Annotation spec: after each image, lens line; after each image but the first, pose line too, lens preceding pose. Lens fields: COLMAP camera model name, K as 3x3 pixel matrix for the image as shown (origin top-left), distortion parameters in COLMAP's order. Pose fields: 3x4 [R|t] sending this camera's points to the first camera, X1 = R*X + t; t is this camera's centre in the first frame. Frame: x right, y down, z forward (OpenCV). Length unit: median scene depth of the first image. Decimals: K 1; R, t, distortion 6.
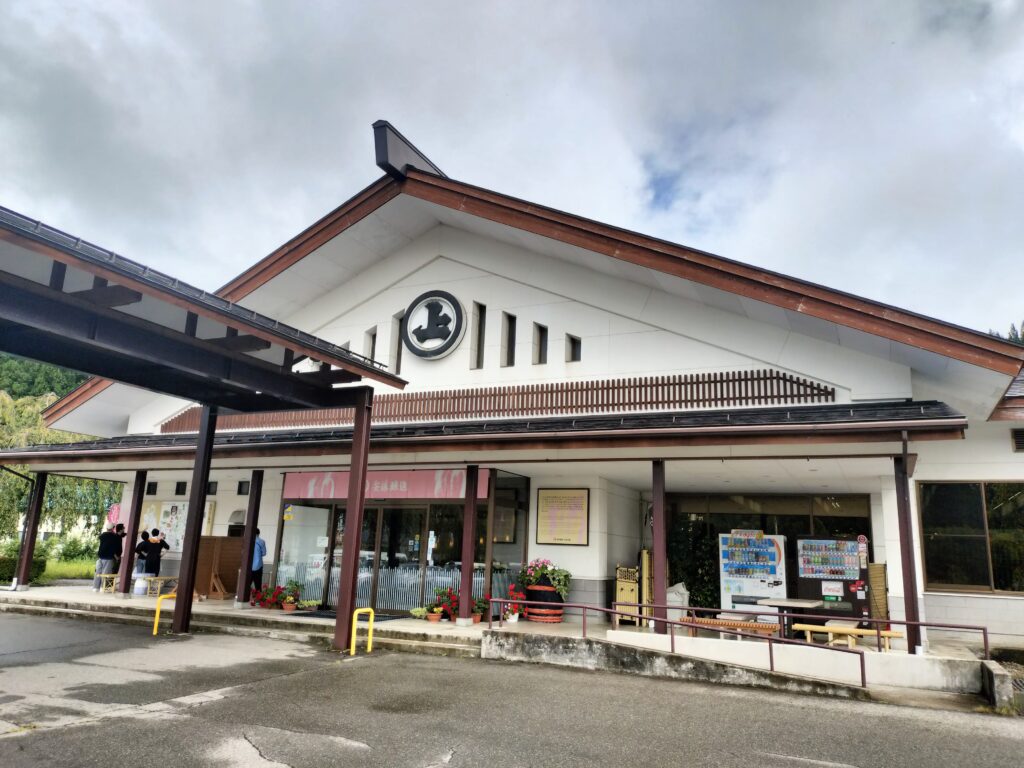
lens RADIAL K [[766.8, 0, 512.0], [0, 766.8, 384.0], [0, 0, 1]] dist [0.010440, -0.001401]
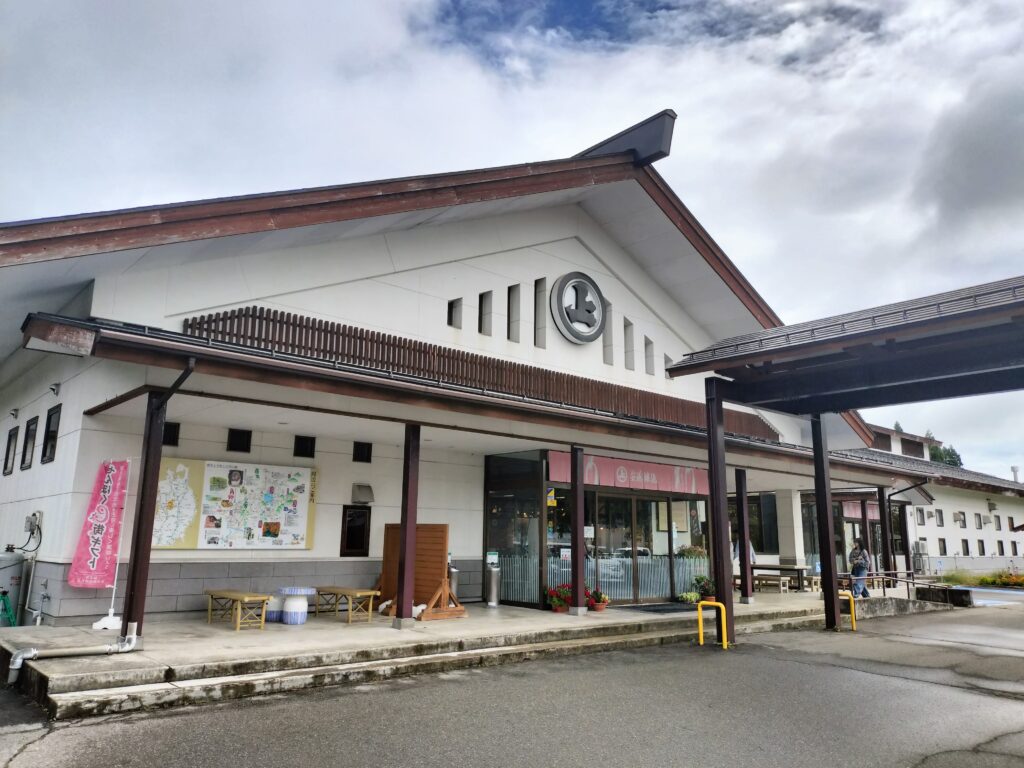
lens RADIAL K [[766.8, 0, 512.0], [0, 766.8, 384.0], [0, 0, 1]] dist [0.010440, -0.001401]
pose [[0.390912, 0.149419, 0.908219, -1.023104], [-0.204098, 0.976242, -0.072763, 0.107683], [-0.897514, -0.156922, 0.412121, 0.663819]]
